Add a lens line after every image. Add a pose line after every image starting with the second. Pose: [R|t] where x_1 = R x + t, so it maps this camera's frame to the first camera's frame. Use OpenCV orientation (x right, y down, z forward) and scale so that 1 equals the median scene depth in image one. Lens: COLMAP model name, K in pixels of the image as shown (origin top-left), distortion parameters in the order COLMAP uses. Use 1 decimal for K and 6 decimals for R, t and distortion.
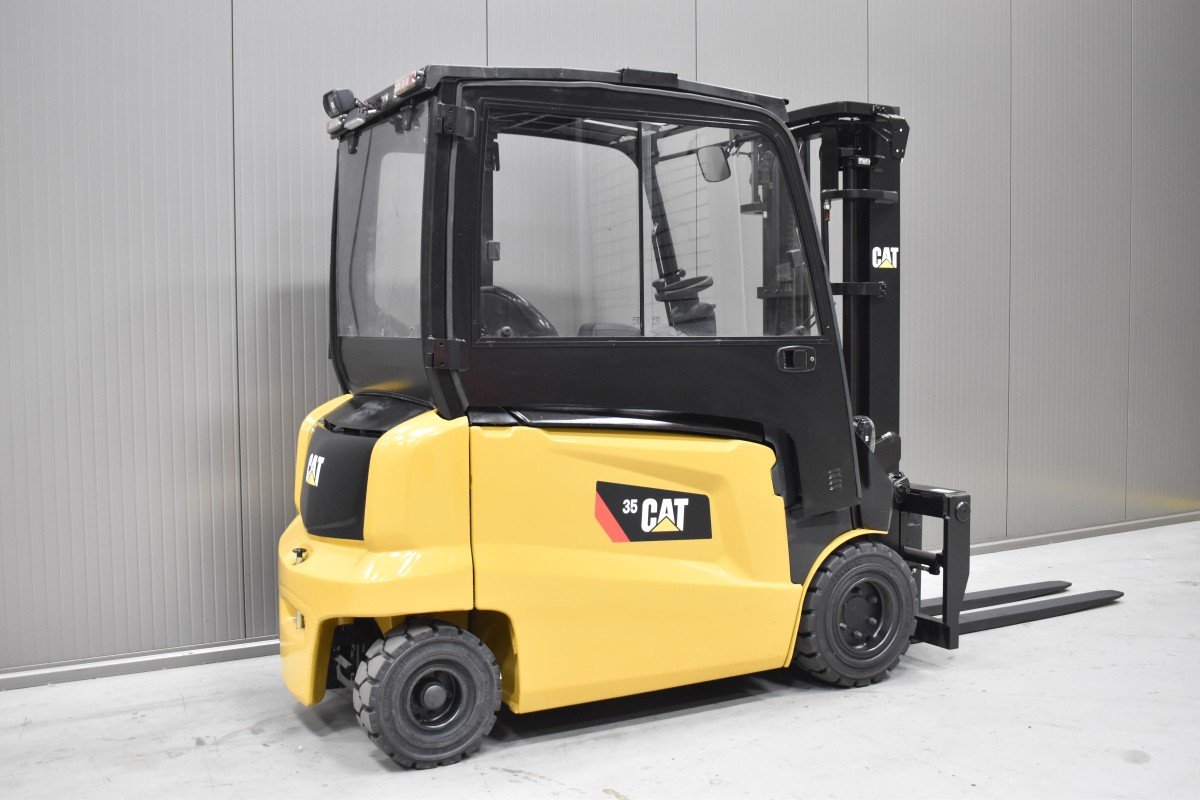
lens RADIAL K [[1201.3, 0, 600.0], [0, 1201.3, 400.0], [0, 0, 1]] dist [-0.080847, -0.006666]
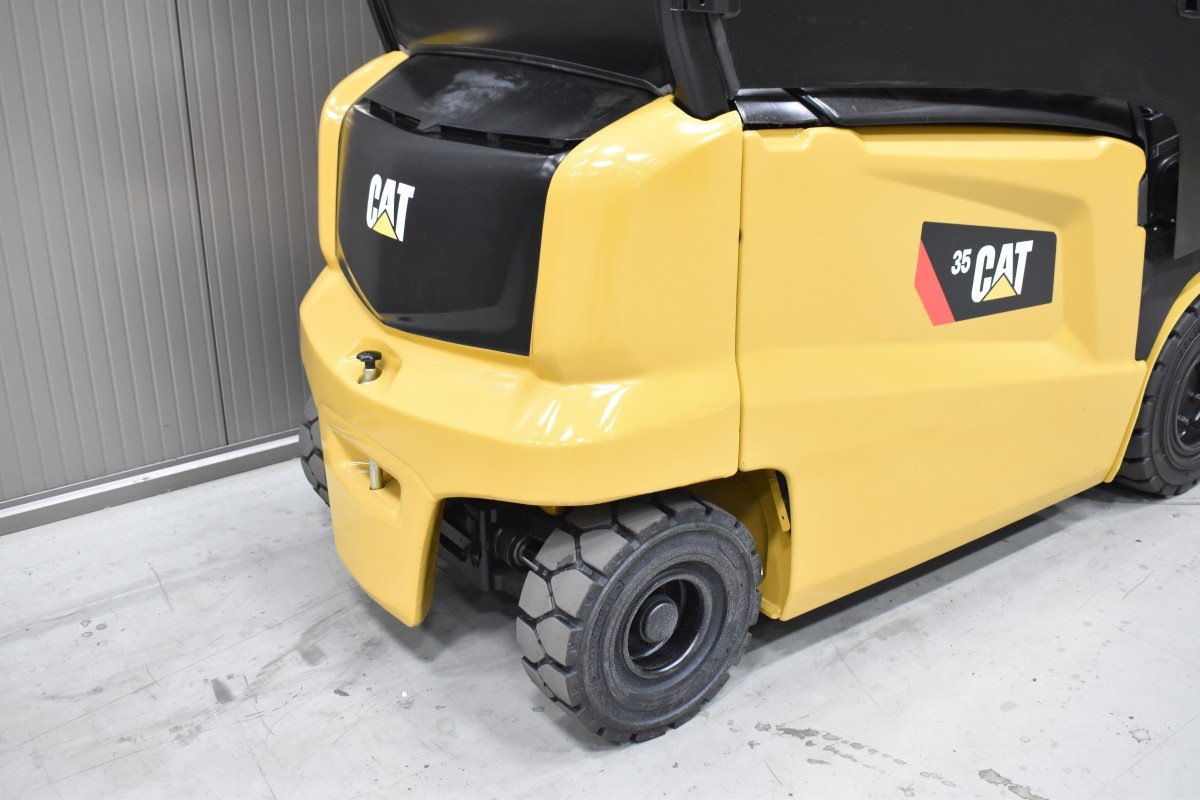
lens RADIAL K [[1201.3, 0, 600.0], [0, 1201.3, 400.0], [0, 0, 1]] dist [-0.080847, -0.006666]
pose [[0.992708, -0.040353, 0.113593, -0.209981], [0.003937, 0.952659, 0.304016, -0.021147], [-0.120483, -0.301351, 0.945871, 0.461937]]
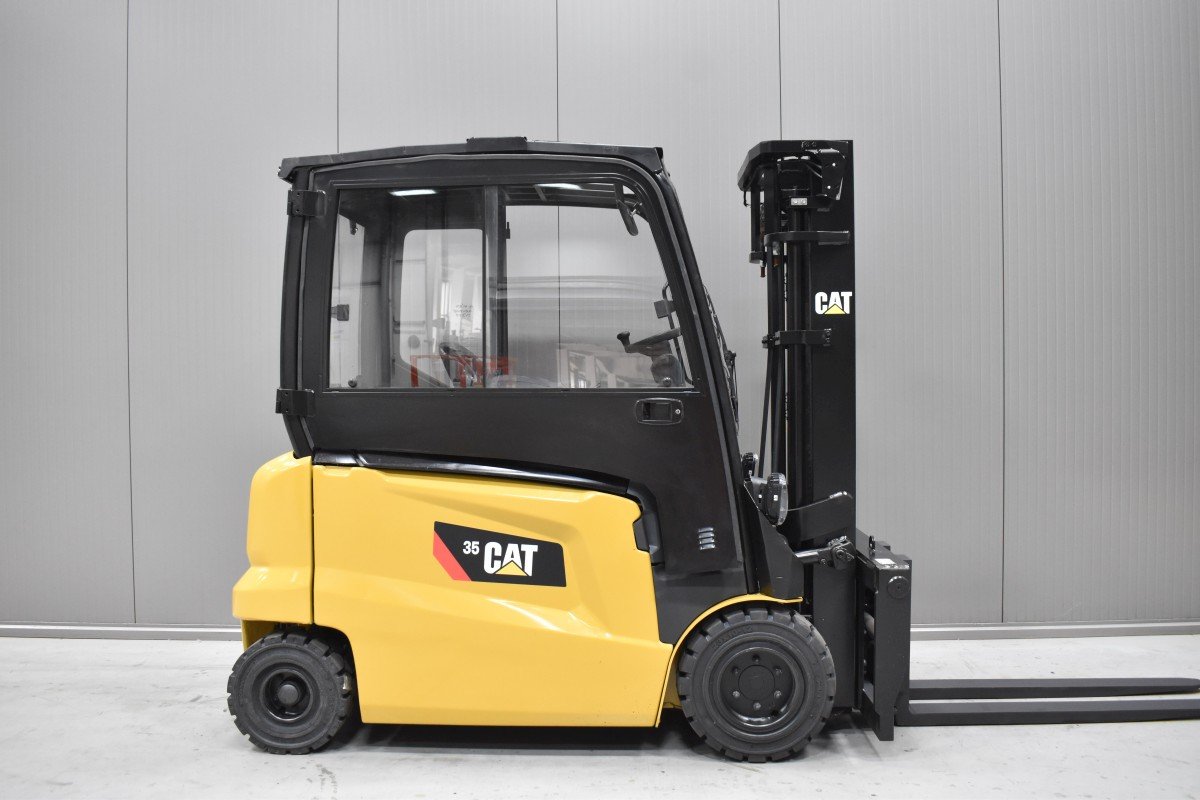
lens RADIAL K [[997.1, 0, 600.0], [0, 997.1, 400.0], [0, 0, 1]] dist [-0.091142, -0.001183]
pose [[0.856881, 0.013204, -0.515344, 0.568302], [-0.030003, 0.999255, -0.024284, -0.023760], [0.514640, 0.036271, 0.856639, 0.298324]]
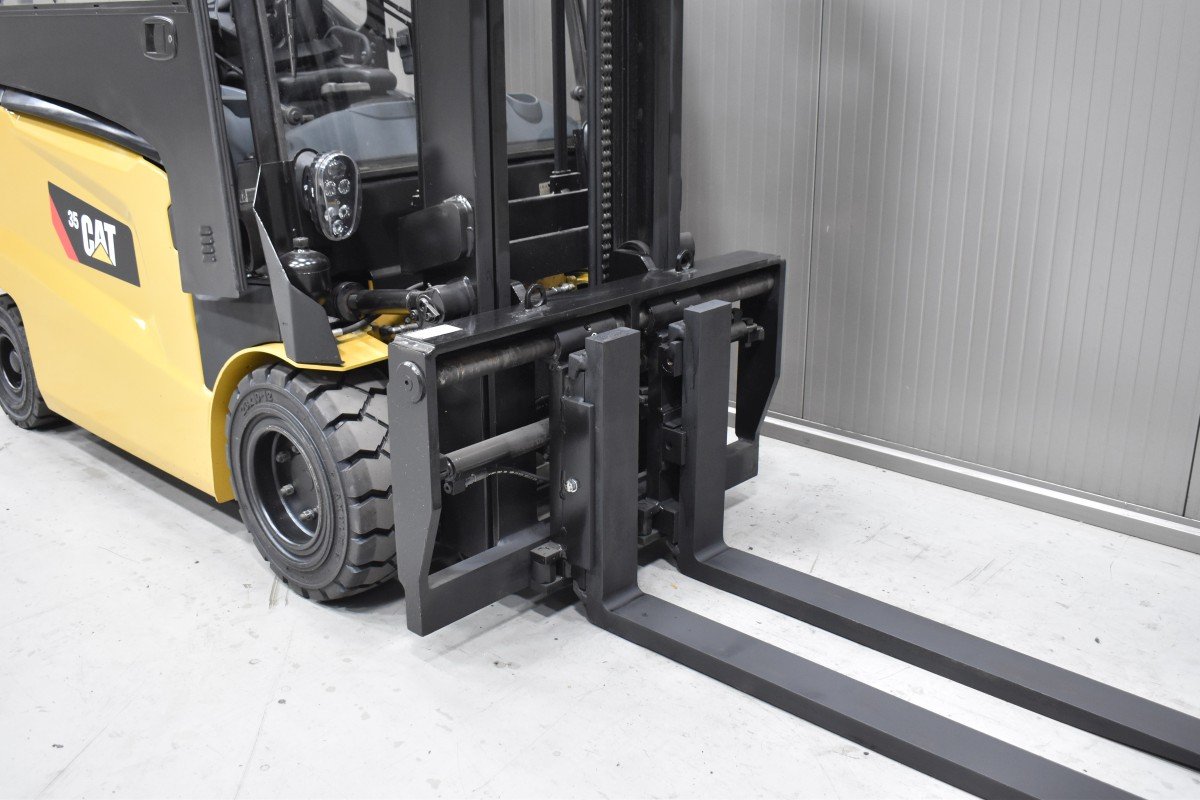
lens RADIAL K [[1163.4, 0, 600.0], [0, 1163.4, 400.0], [0, 0, 1]] dist [-0.001572, -0.302926]
pose [[0.324894, 0.310432, -0.893351, 0.868992], [-0.056678, 0.949288, 0.309256, -0.055779], [0.944050, -0.049842, 0.326013, 1.068100]]
